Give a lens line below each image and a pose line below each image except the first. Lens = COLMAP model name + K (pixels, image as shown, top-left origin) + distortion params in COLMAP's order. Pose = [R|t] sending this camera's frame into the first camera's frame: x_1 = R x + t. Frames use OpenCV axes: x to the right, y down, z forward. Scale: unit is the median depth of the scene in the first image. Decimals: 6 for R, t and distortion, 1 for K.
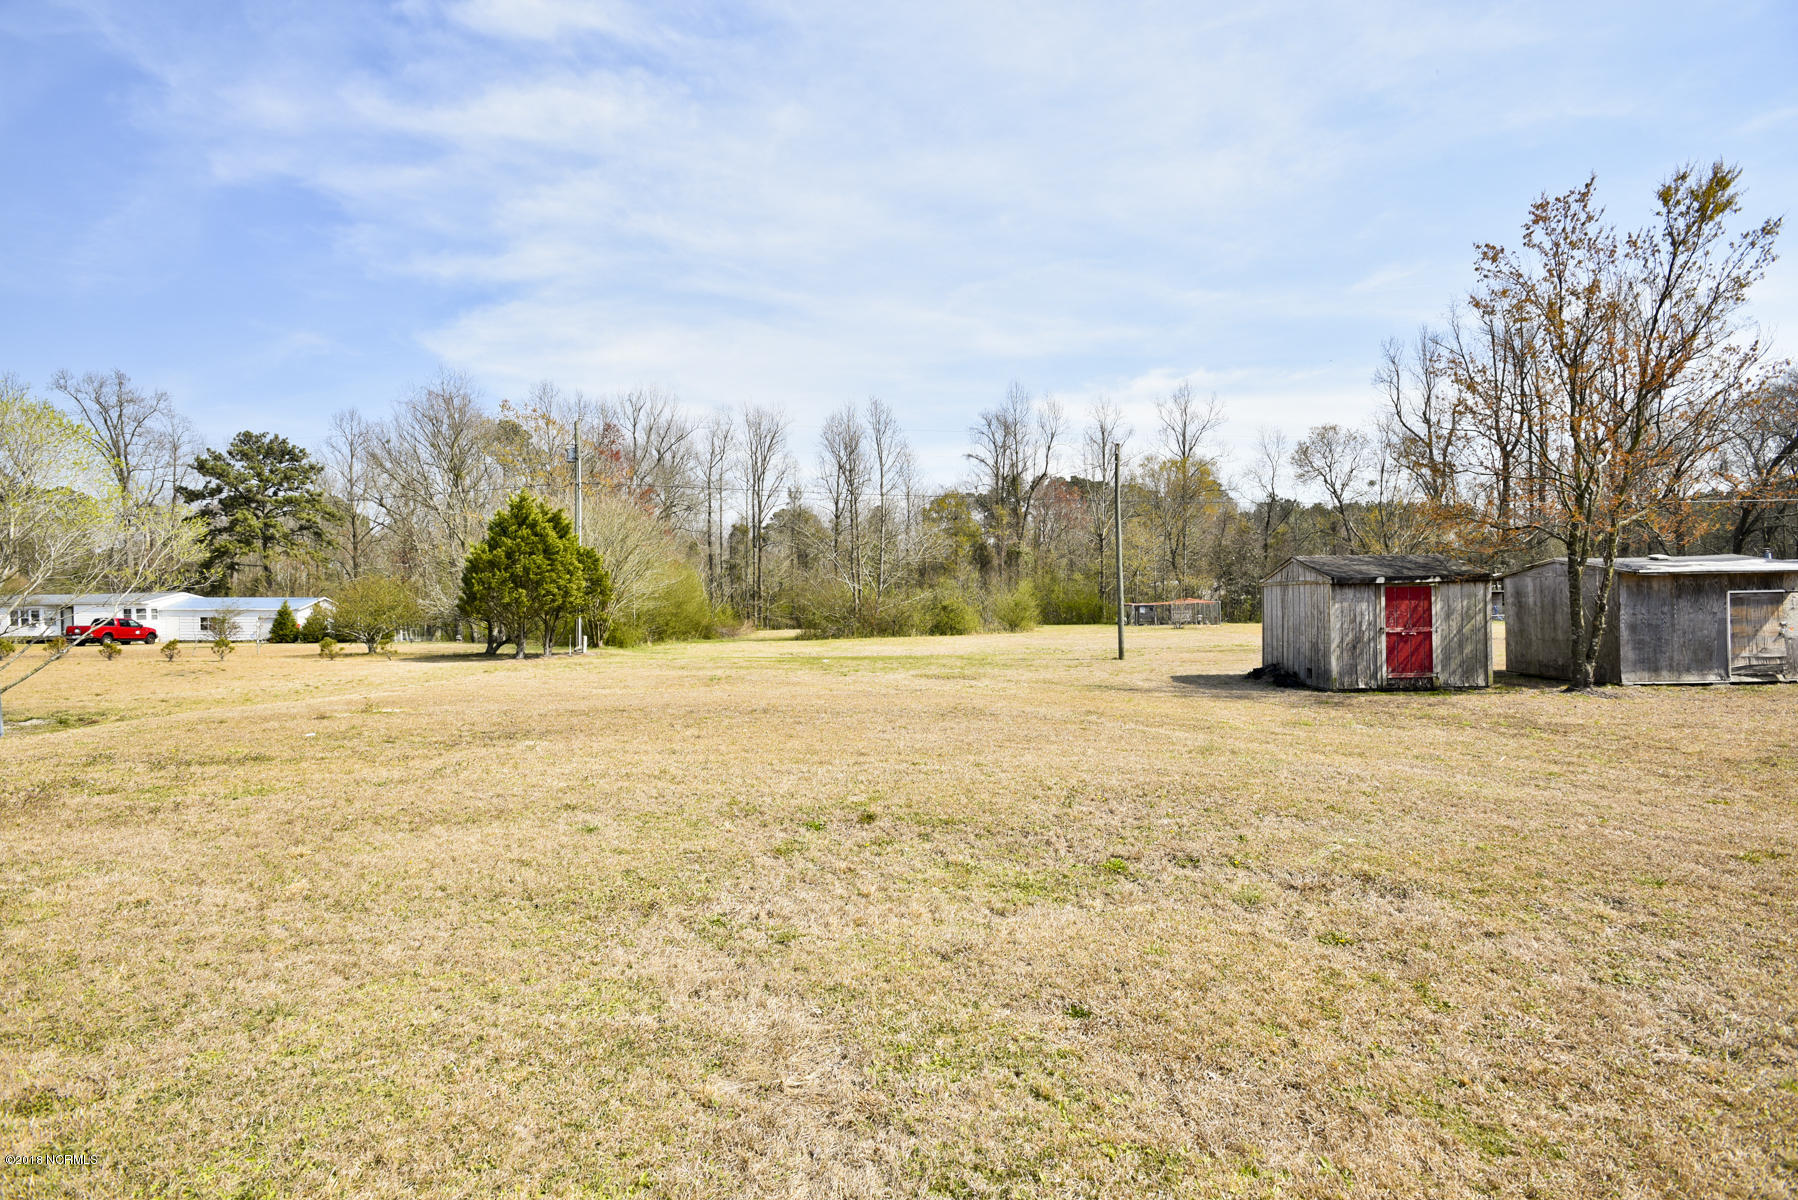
lens RADIAL K [[857.4, 0, 902.7], [0, 857.4, 597.9], [0, 0, 1]] dist [0.005000, 0.000076]
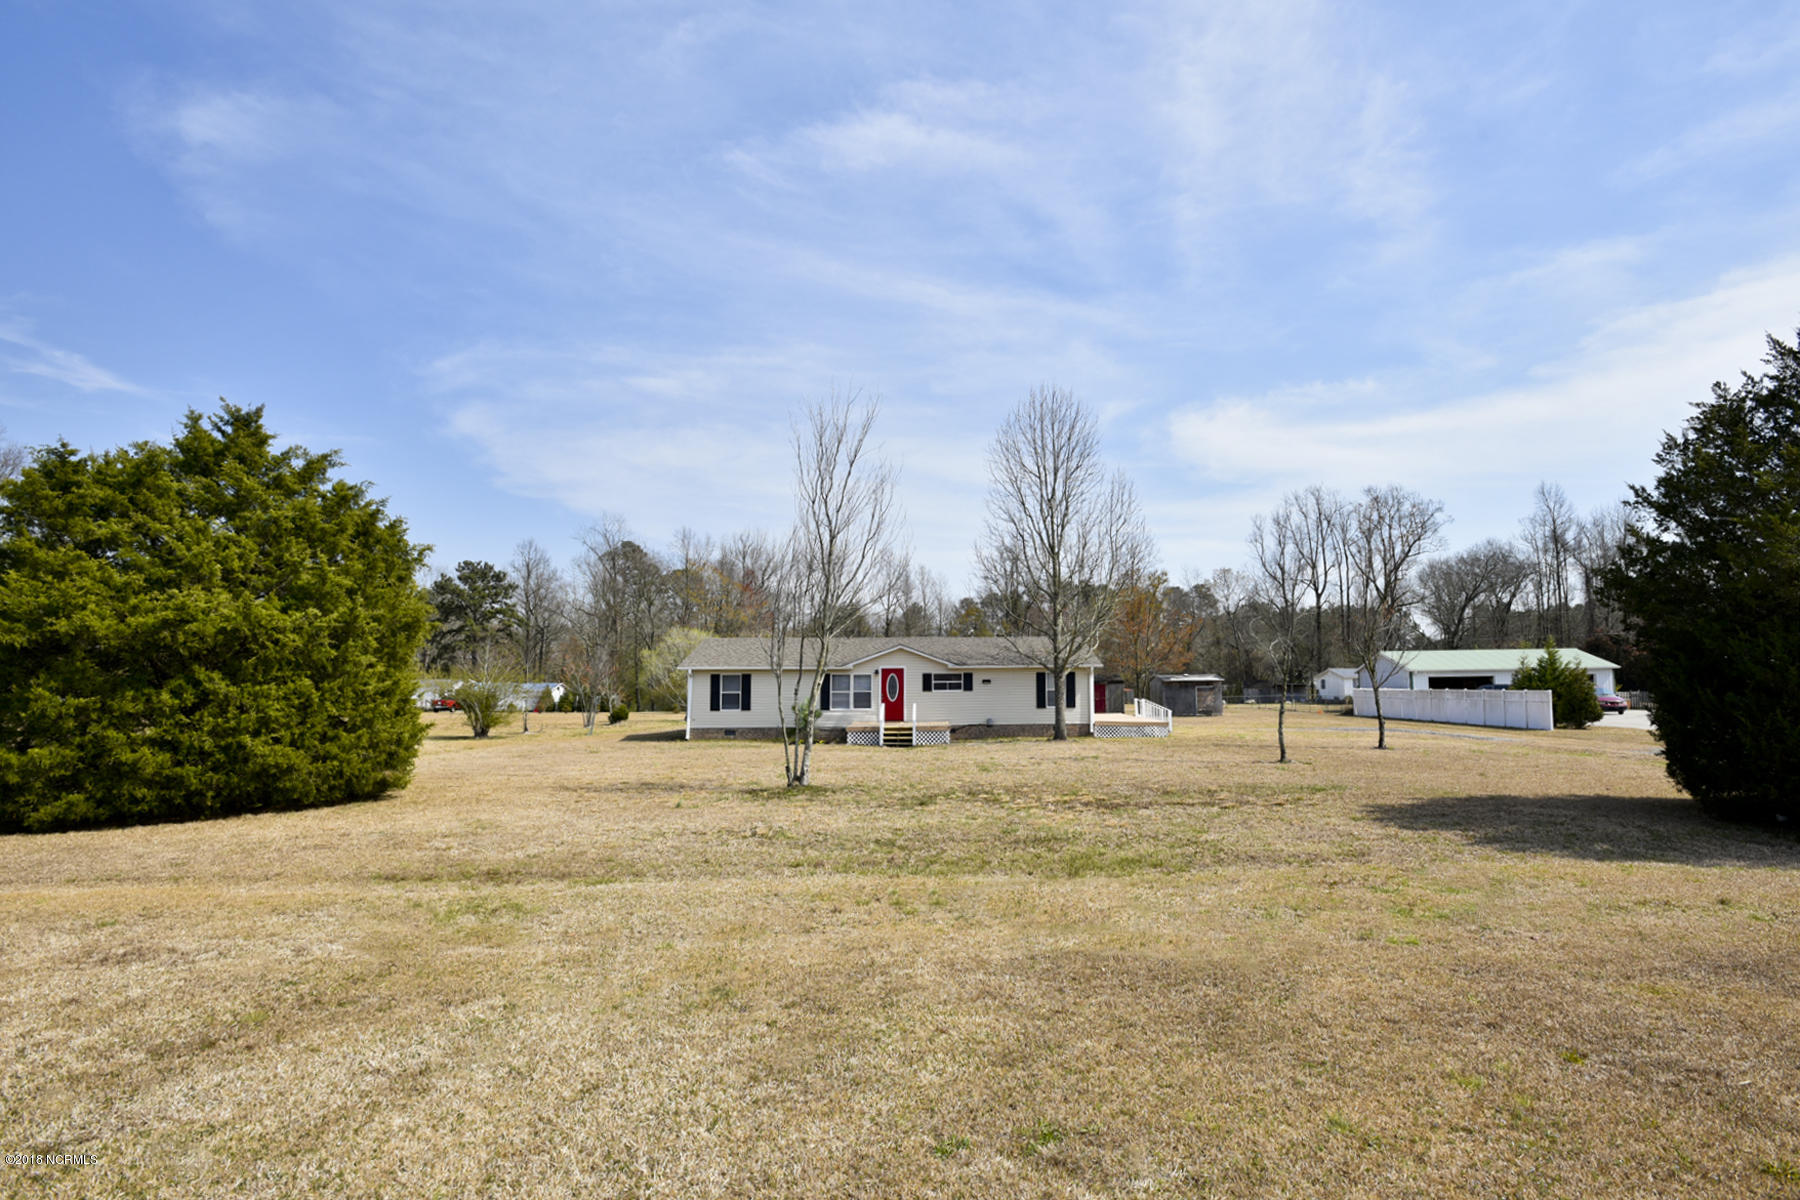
lens RADIAL K [[858.4, 0, 919.0], [0, 858.4, 522.3], [0, 0, 1]] dist [0.005000, 0.000076]
pose [[0.999769, 0.002569, -0.021316, -0.000126], [-0.006448, 0.982912, -0.183963, -0.002583], [0.020479, 0.184058, 0.982702, -0.364978]]
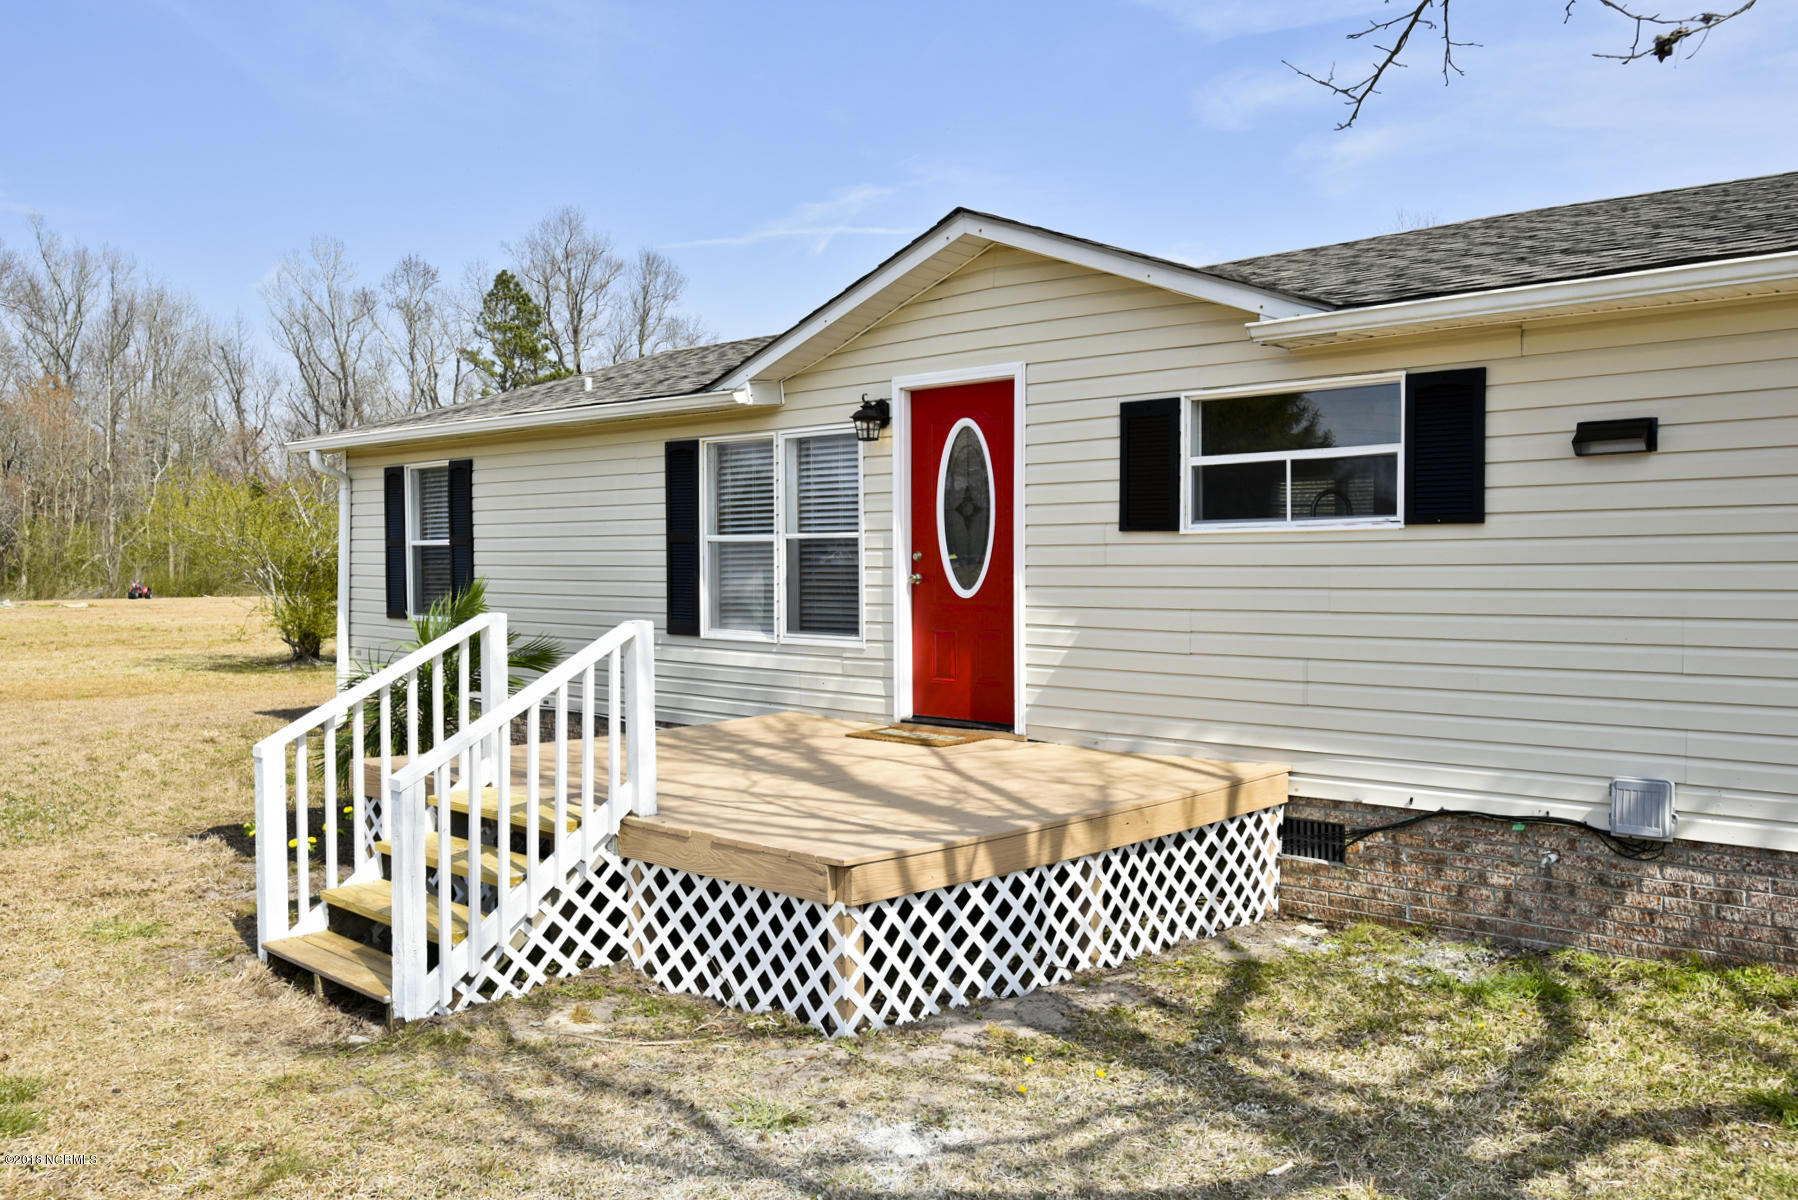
lens RADIAL K [[1478.0, 0, 904.8], [0, 1478.0, 601.2], [0, 0, 1]] dist [-0.003221, -0.003637]
pose [[0.709804, 0.032395, -0.703654, 0.034930], [-0.006979, 0.999216, 0.038962, 0.000712], [0.704365, -0.022745, 0.709474, -0.132331]]
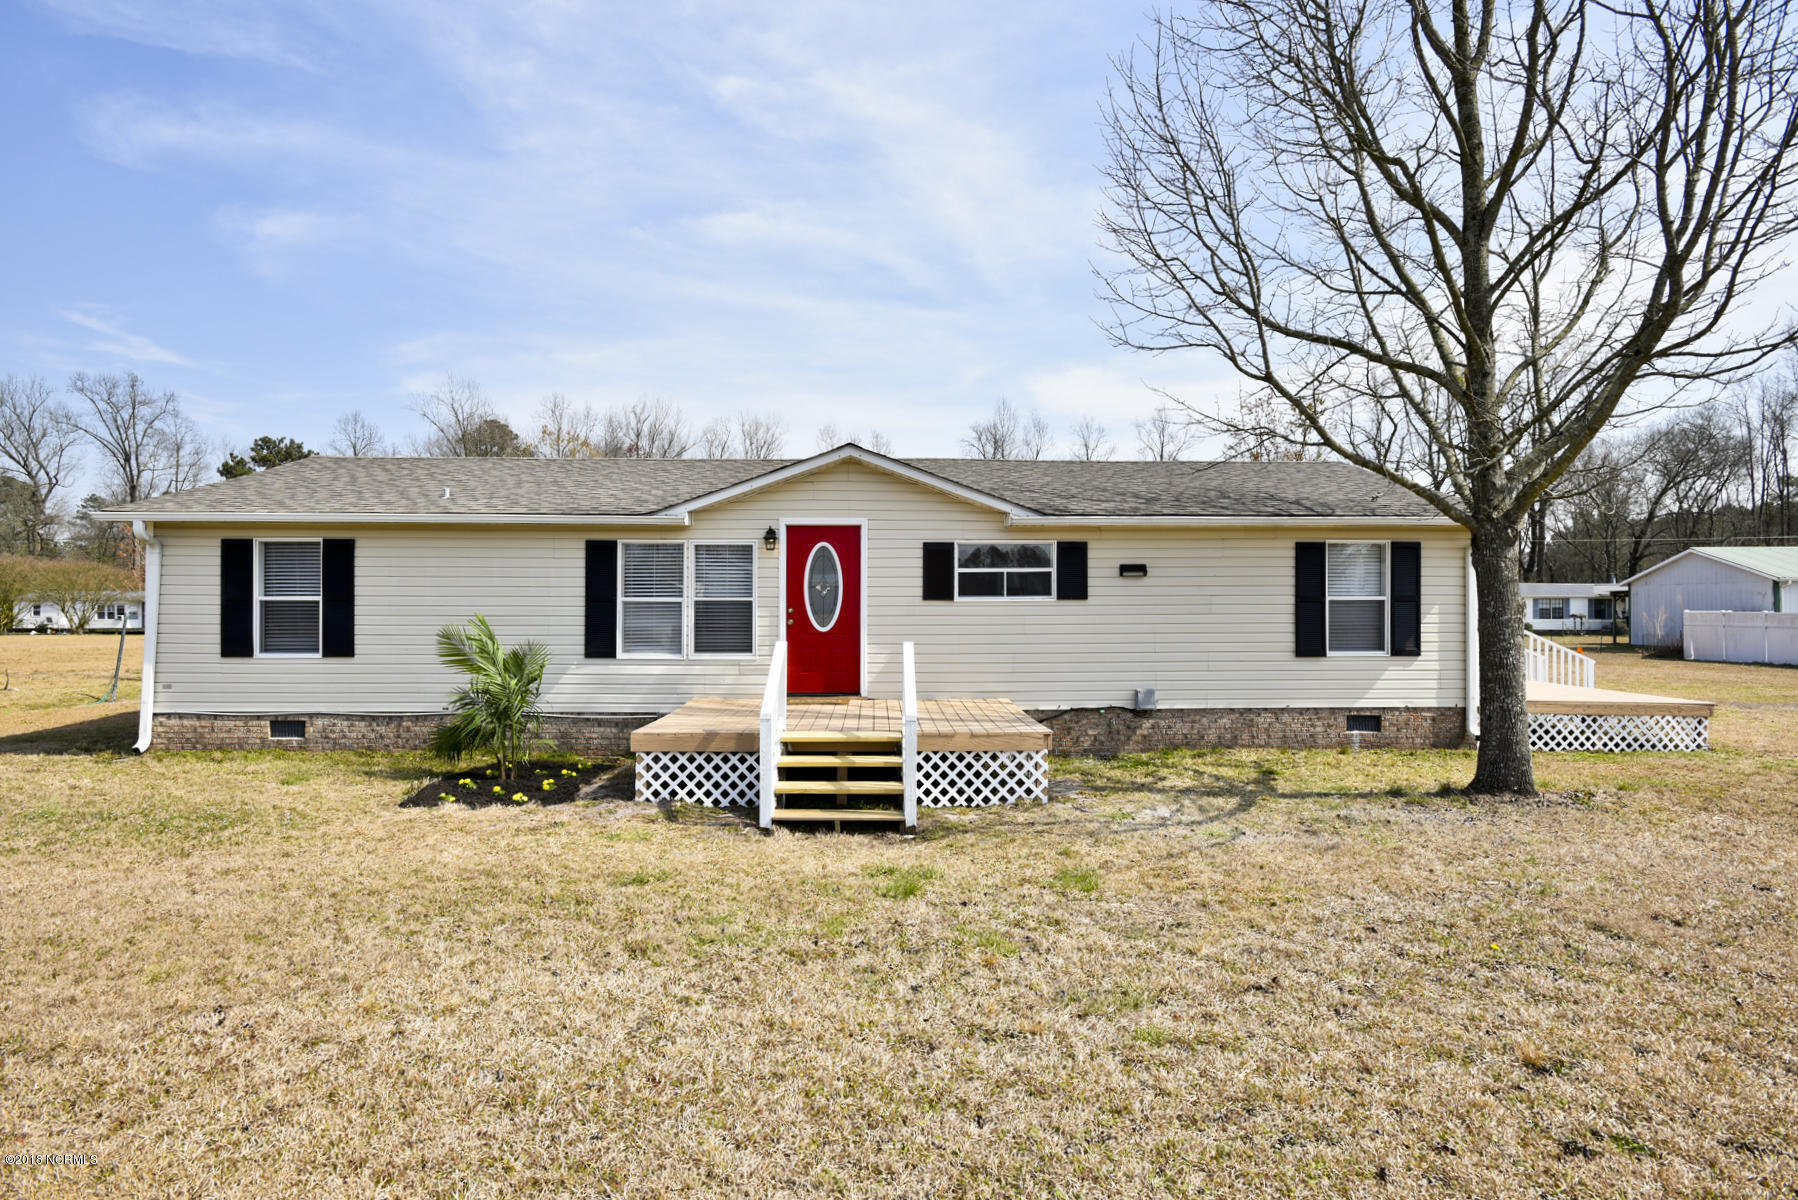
lens RADIAL K [[980.3, 0, 891.6], [0, 980.3, 587.4], [0, 0, 1]] dist [-0.021662, 0.000243]
pose [[0.999875, 0.014831, 0.005531, -0.008461], [-0.014722, 0.999707, -0.019226, 0.000771], [-0.005815, 0.019142, 0.999800, -0.175885]]
